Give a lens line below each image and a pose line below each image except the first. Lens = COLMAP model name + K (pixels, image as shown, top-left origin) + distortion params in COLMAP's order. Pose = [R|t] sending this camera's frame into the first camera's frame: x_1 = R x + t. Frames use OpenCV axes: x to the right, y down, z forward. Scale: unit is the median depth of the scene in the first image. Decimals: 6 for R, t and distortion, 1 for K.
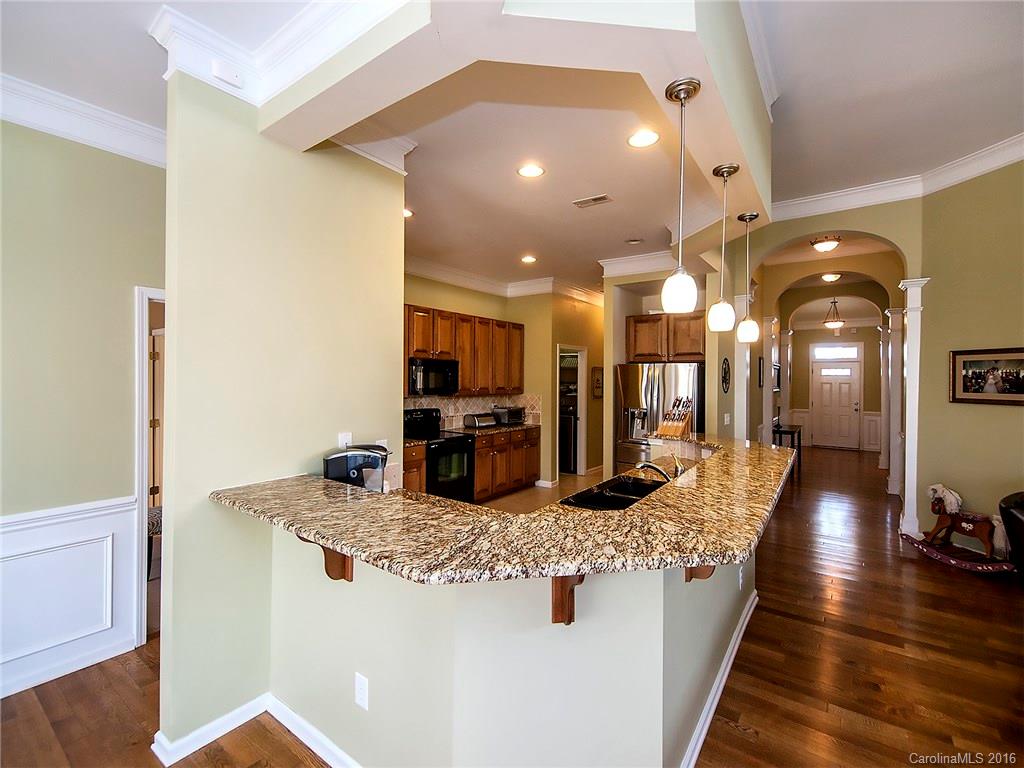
lens RADIAL K [[453.7, 0, 508.9], [0, 453.7, 372.6], [0, 0, 1]] dist [0.002103, 0.000030]
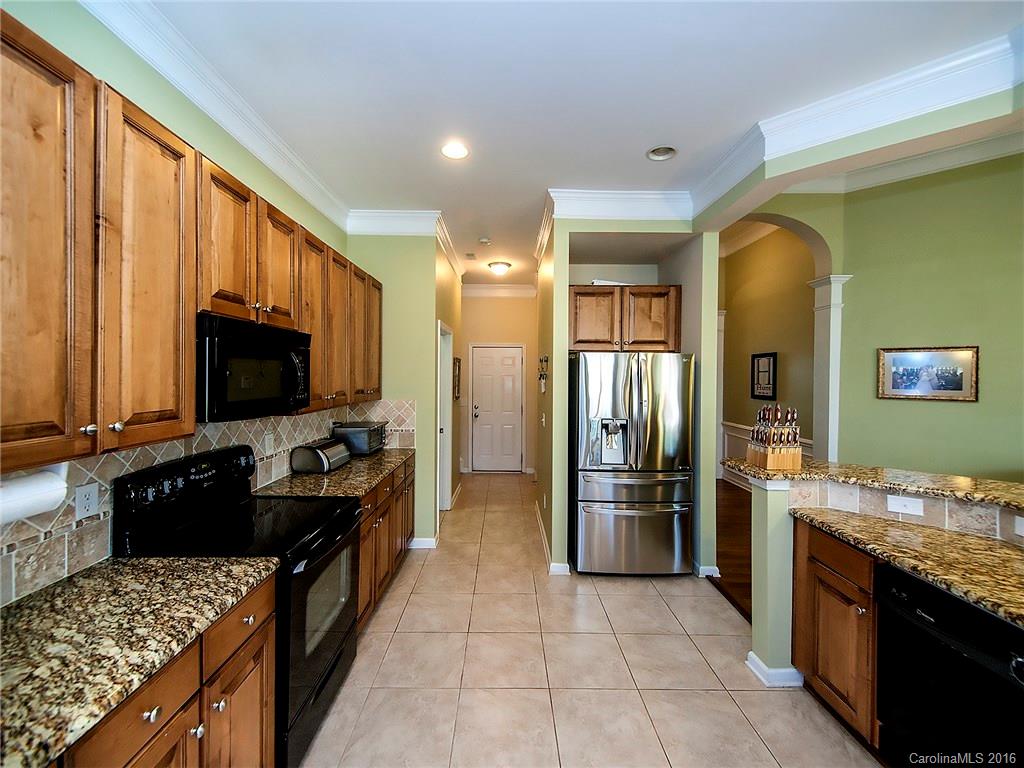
lens RADIAL K [[420.0, 0, 506.1], [0, 420.0, 376.0], [0, 0, 1]] dist [0.017085, -0.010845]
pose [[0.806138, -0.002055, 0.591724, -0.187770], [-0.010863, 0.999774, 0.018271, 0.005021], [-0.591628, -0.021157, 0.805933, 0.525351]]
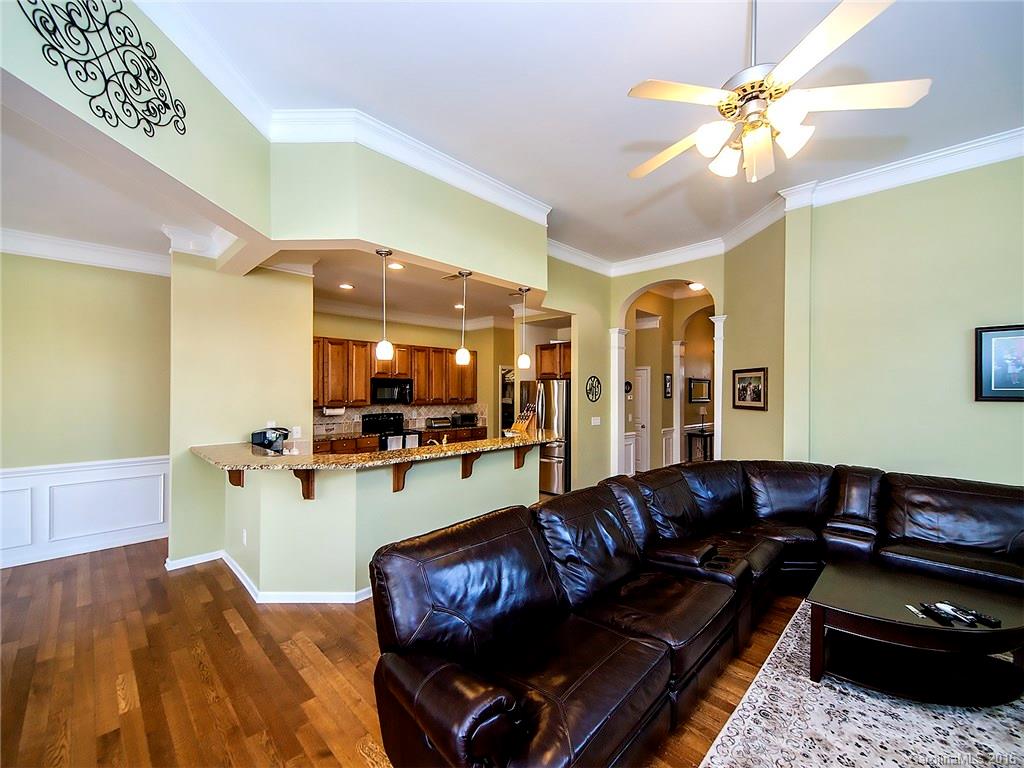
lens RADIAL K [[419.7, 0, 512.0], [0, 419.7, 384.0], [0, 0, 1]] dist [0.018757, -0.010601]
pose [[0.989093, -0.007010, -0.147123, 0.364822], [0.006363, 0.999968, -0.004866, -0.003224], [0.147152, 0.003876, 0.989106, -0.236338]]
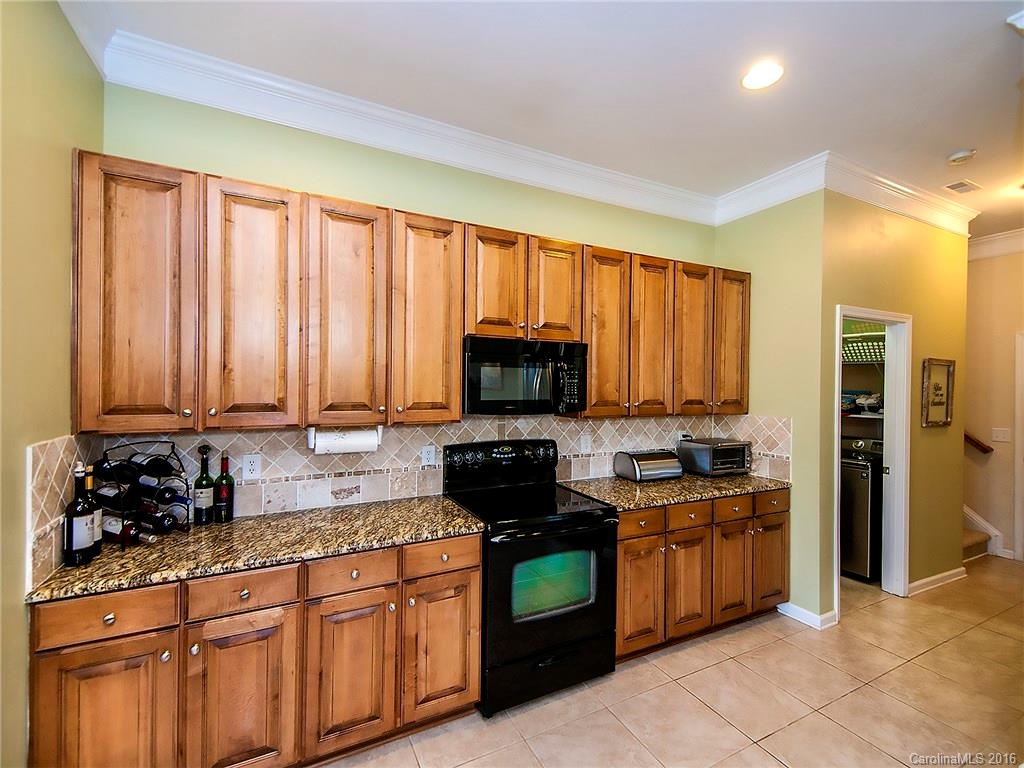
lens RADIAL K [[442.0, 0, 505.2], [0, 442.0, 384.3], [0, 0, 1]] dist [0.020332, -0.000174]
pose [[0.885825, 0.004751, -0.463995, 0.025396], [0.000038, 0.999947, 0.010312, 0.011077], [0.464019, -0.009153, 0.885778, 0.519831]]
